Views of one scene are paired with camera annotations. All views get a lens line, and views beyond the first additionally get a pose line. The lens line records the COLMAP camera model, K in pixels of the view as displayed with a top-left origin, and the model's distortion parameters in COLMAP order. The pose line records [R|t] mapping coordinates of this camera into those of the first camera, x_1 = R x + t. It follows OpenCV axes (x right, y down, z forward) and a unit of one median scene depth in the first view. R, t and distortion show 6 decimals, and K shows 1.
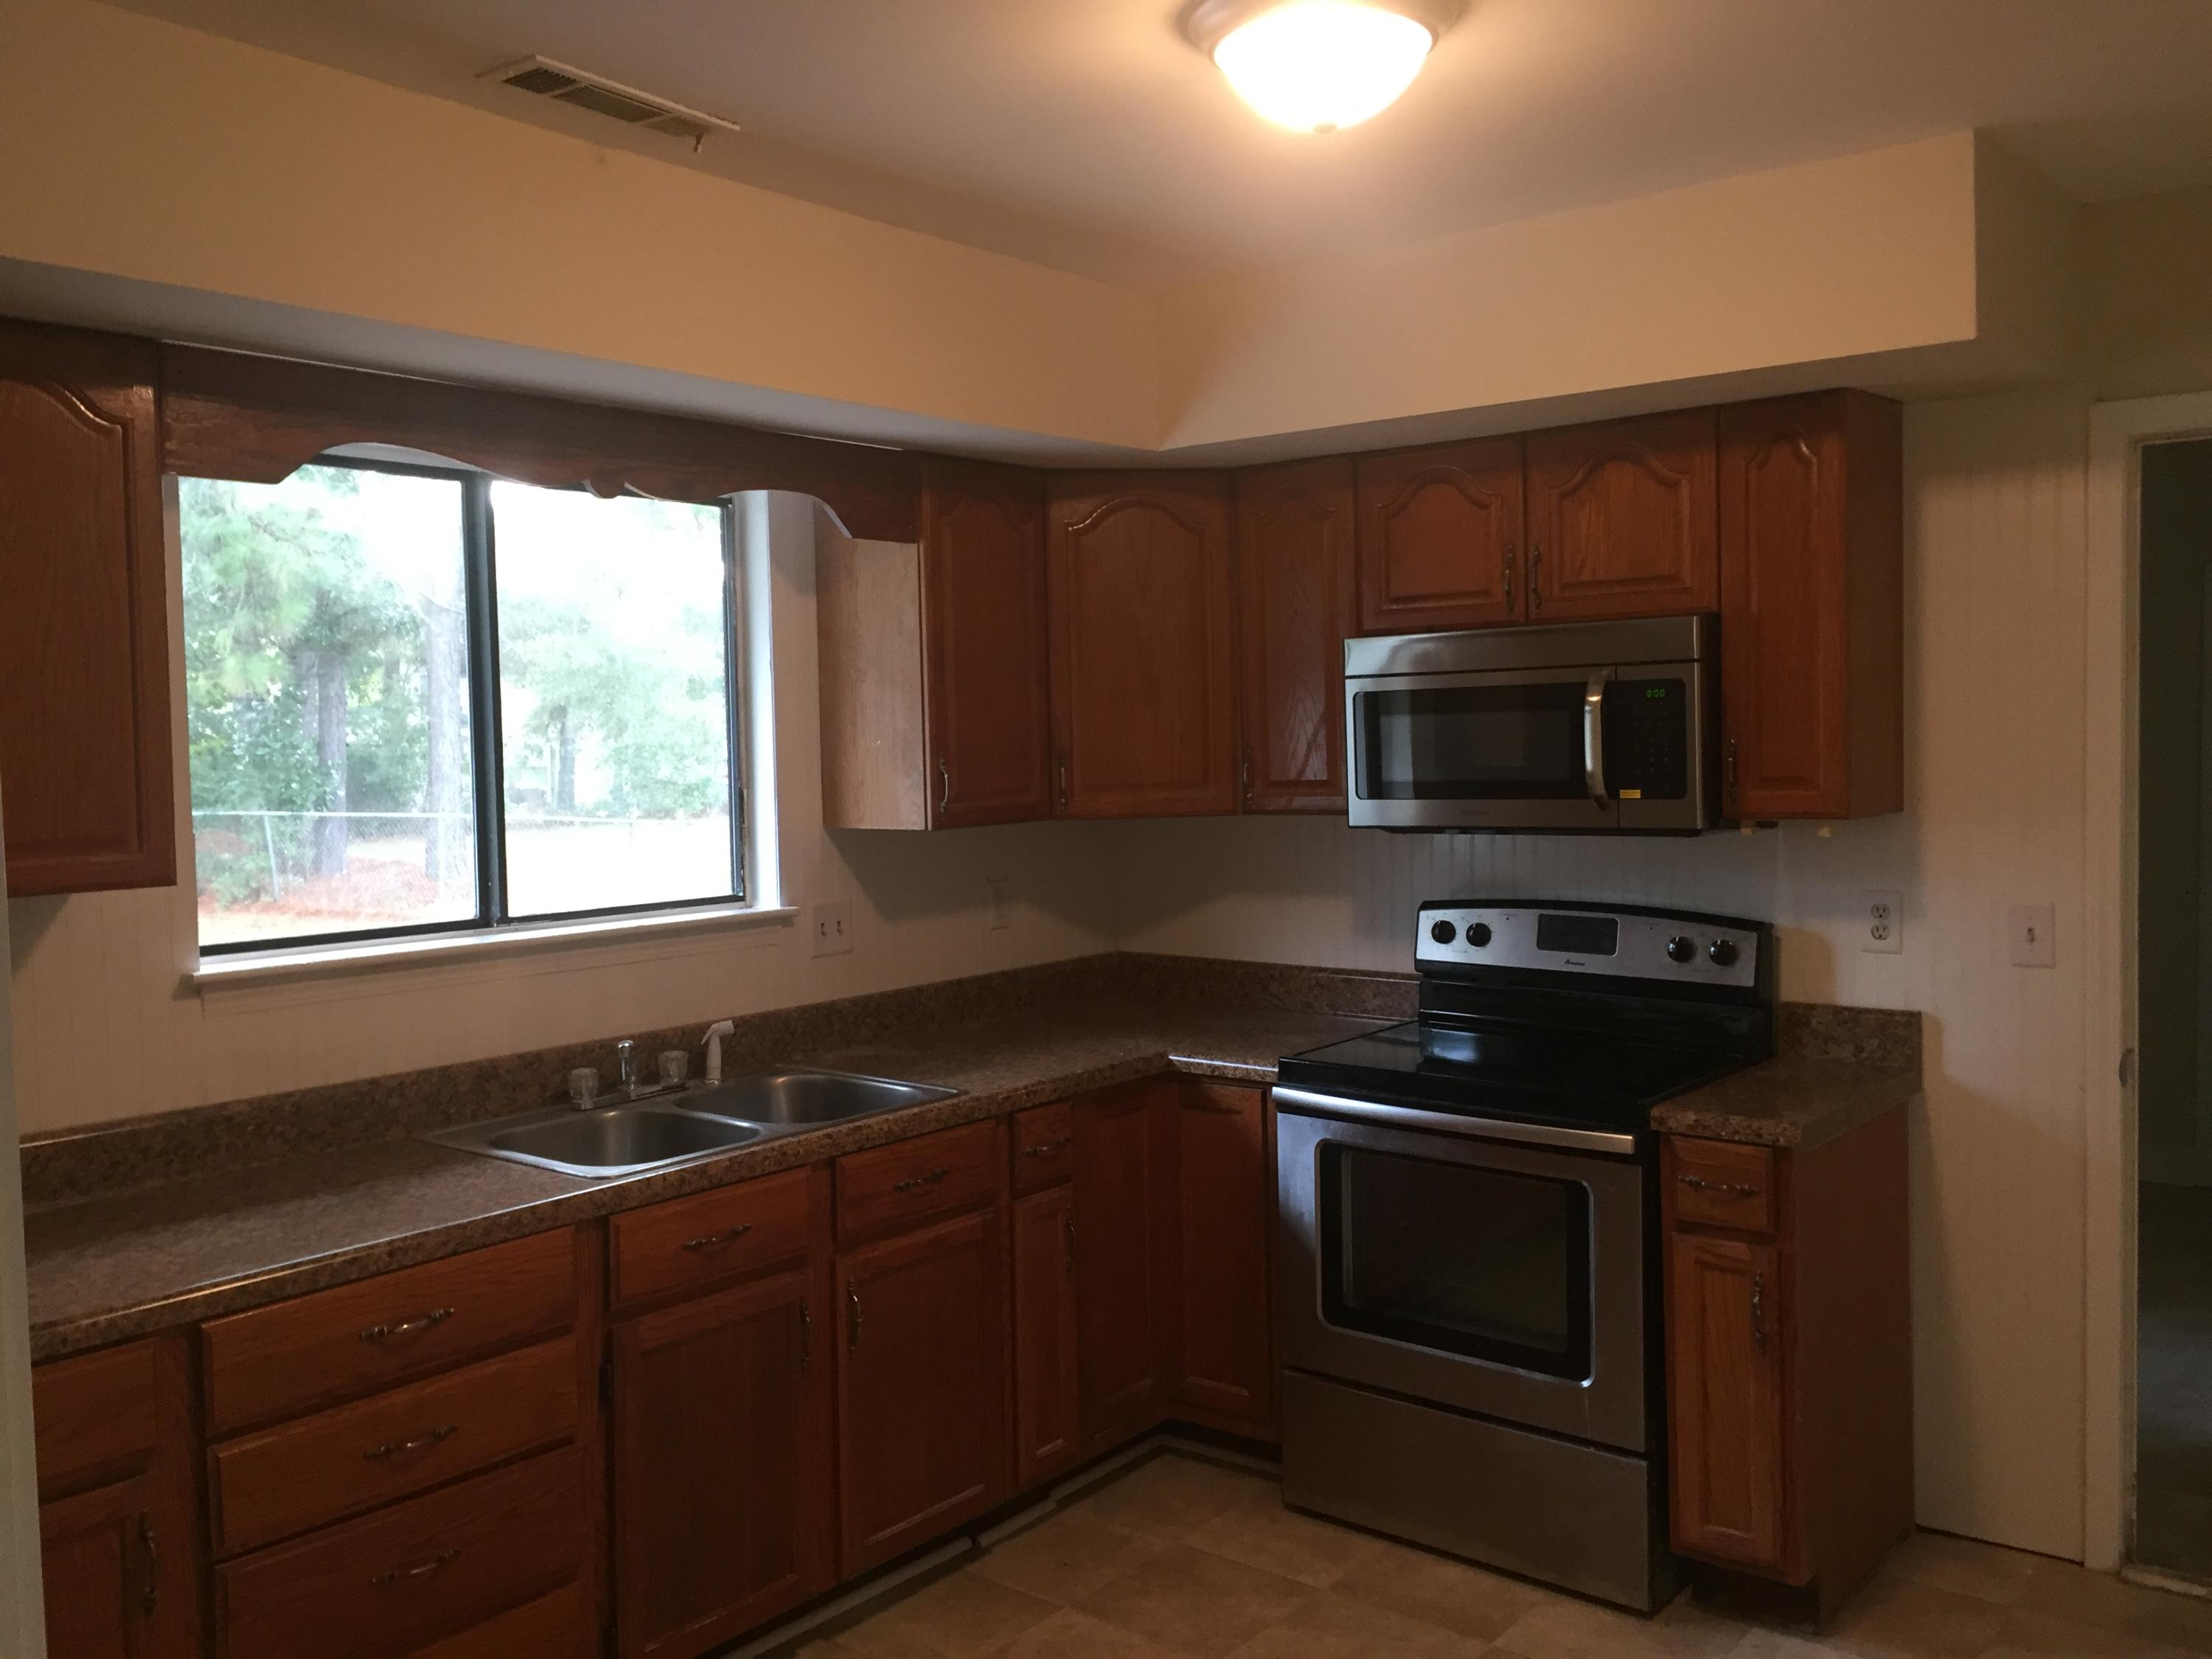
lens RADIAL K [[1827.3, 0, 1106.0], [0, 1827.3, 829.5], [0, 0, 1]] dist [-0.120271, -0.003159]
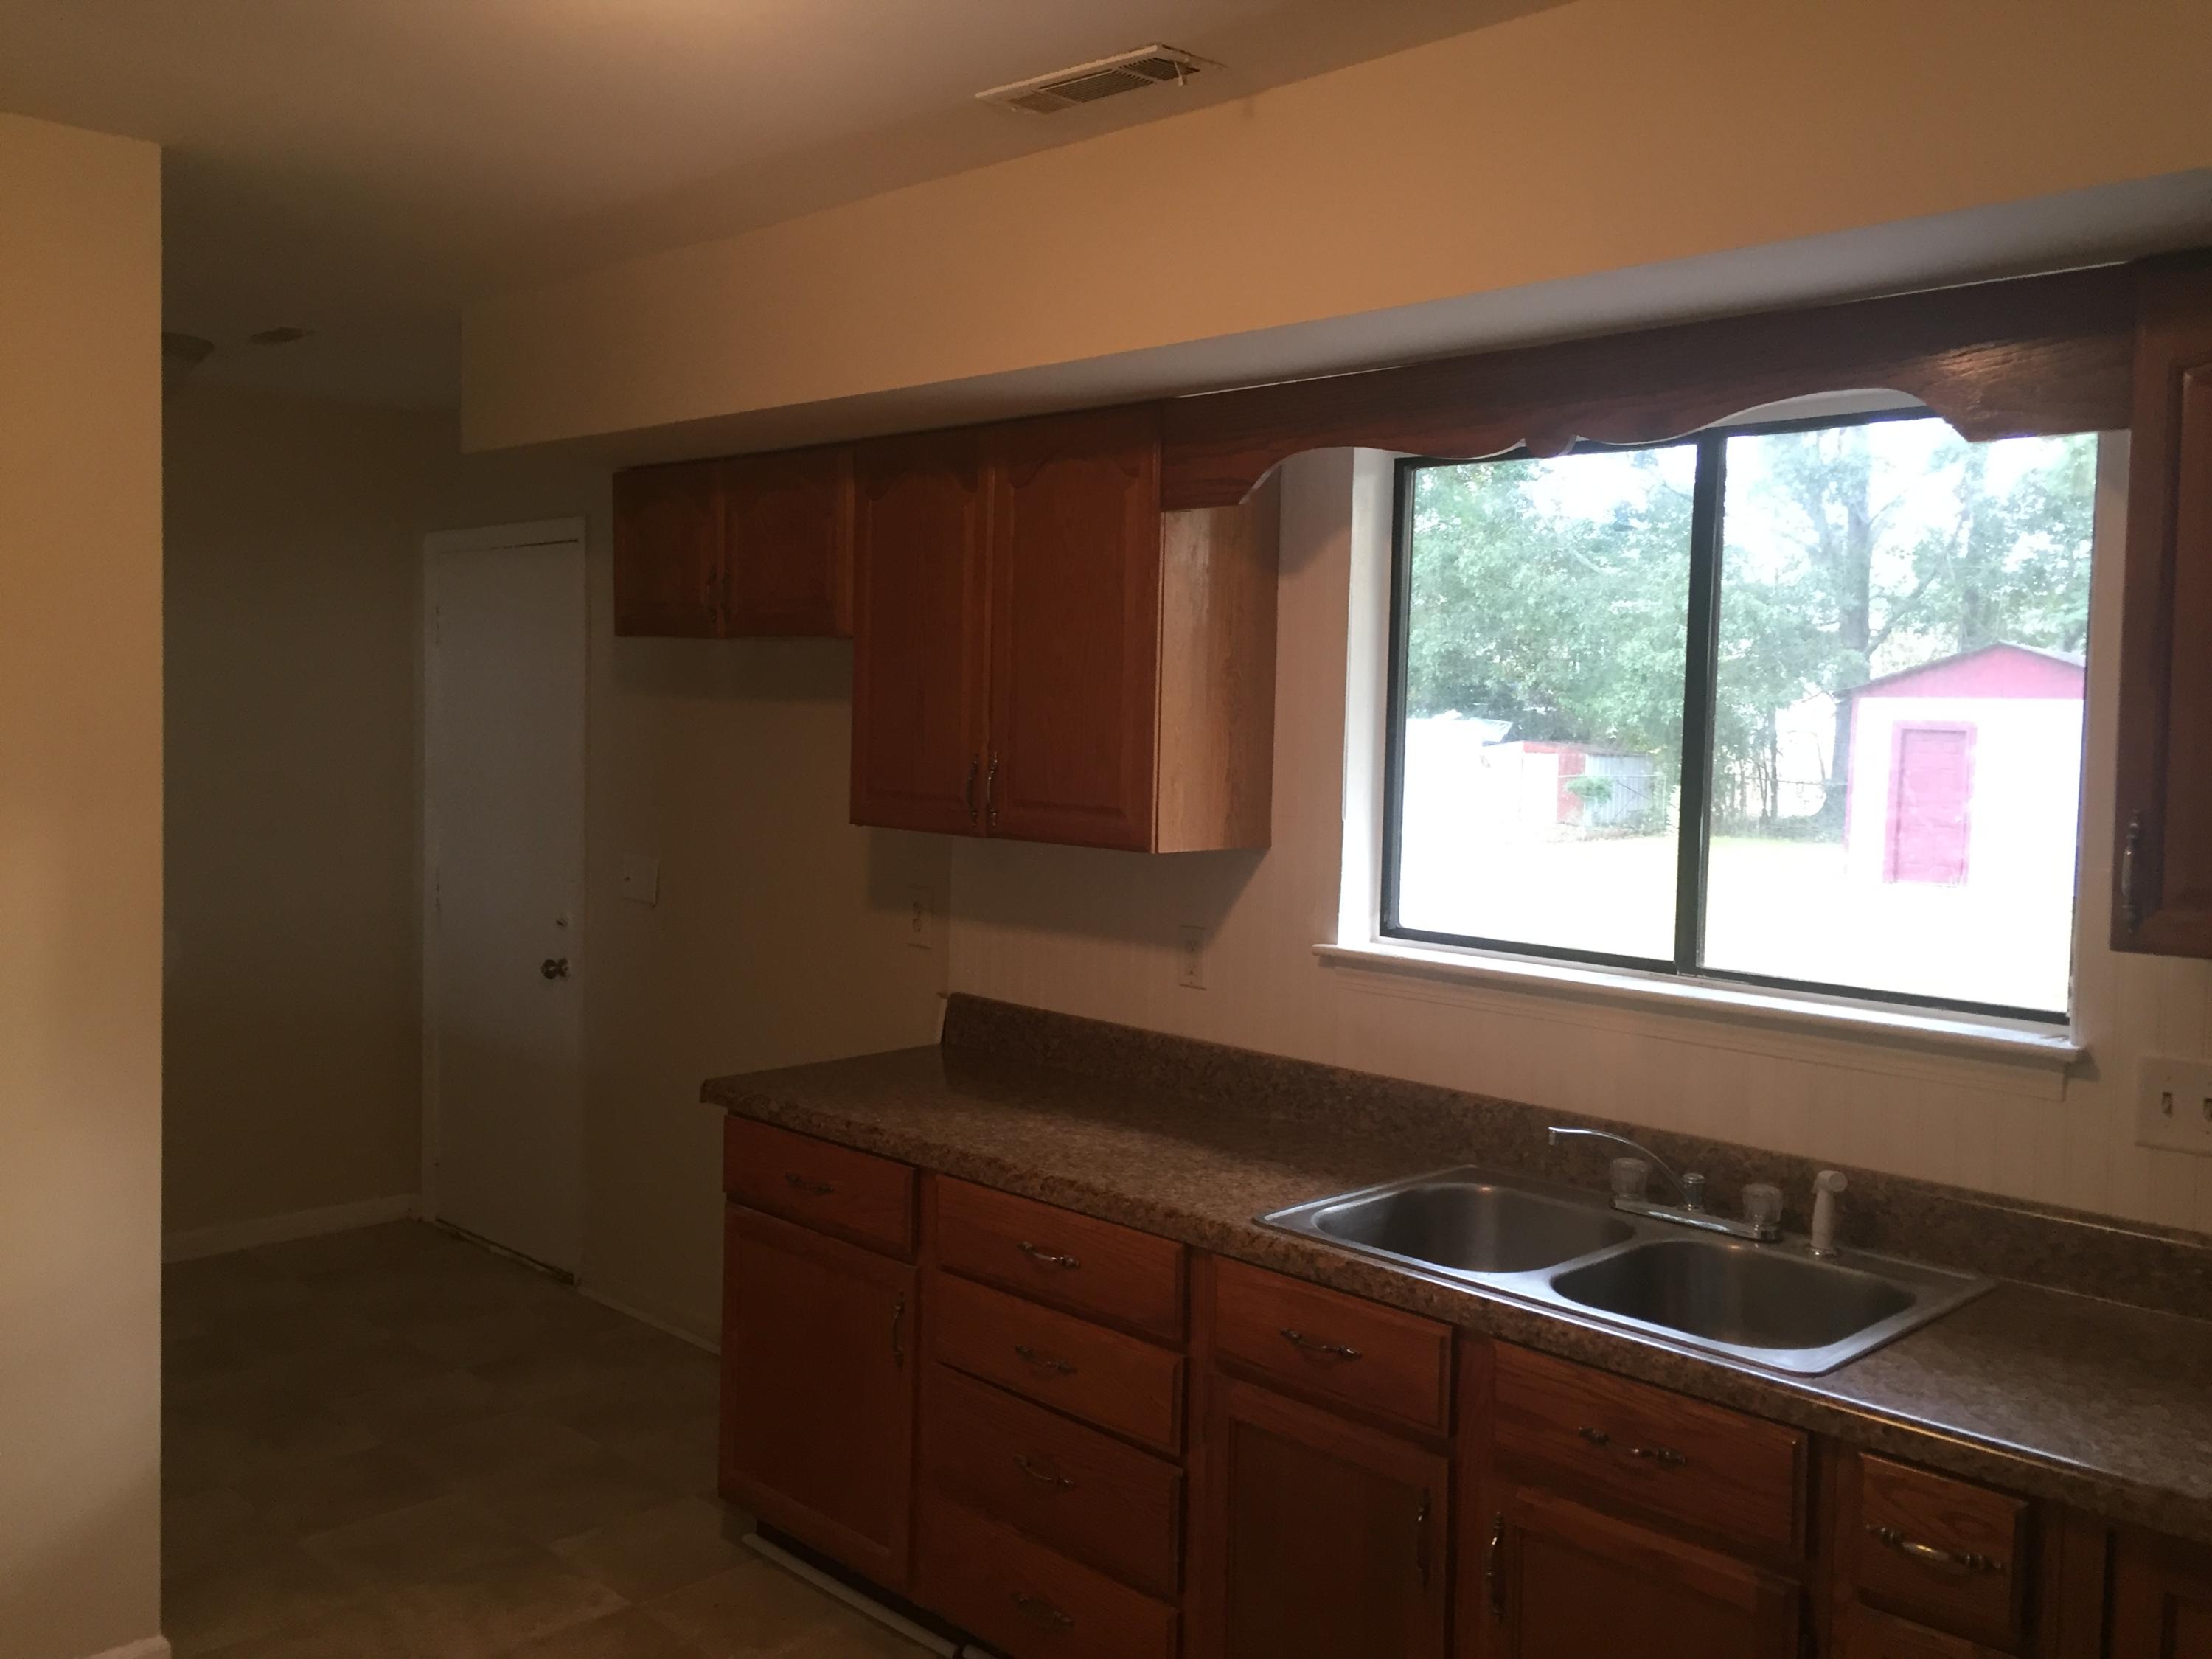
lens RADIAL K [[1808.9, 0, 1106.0], [0, 1808.9, 829.5], [0, 0, 1]] dist [0.007368, 0.001909]
pose [[-0.114167, 0.081508, -0.990112, 0.570354], [-0.069921, 0.993498, 0.089849, -0.076726], [0.990998, 0.079488, -0.107726, 0.898527]]
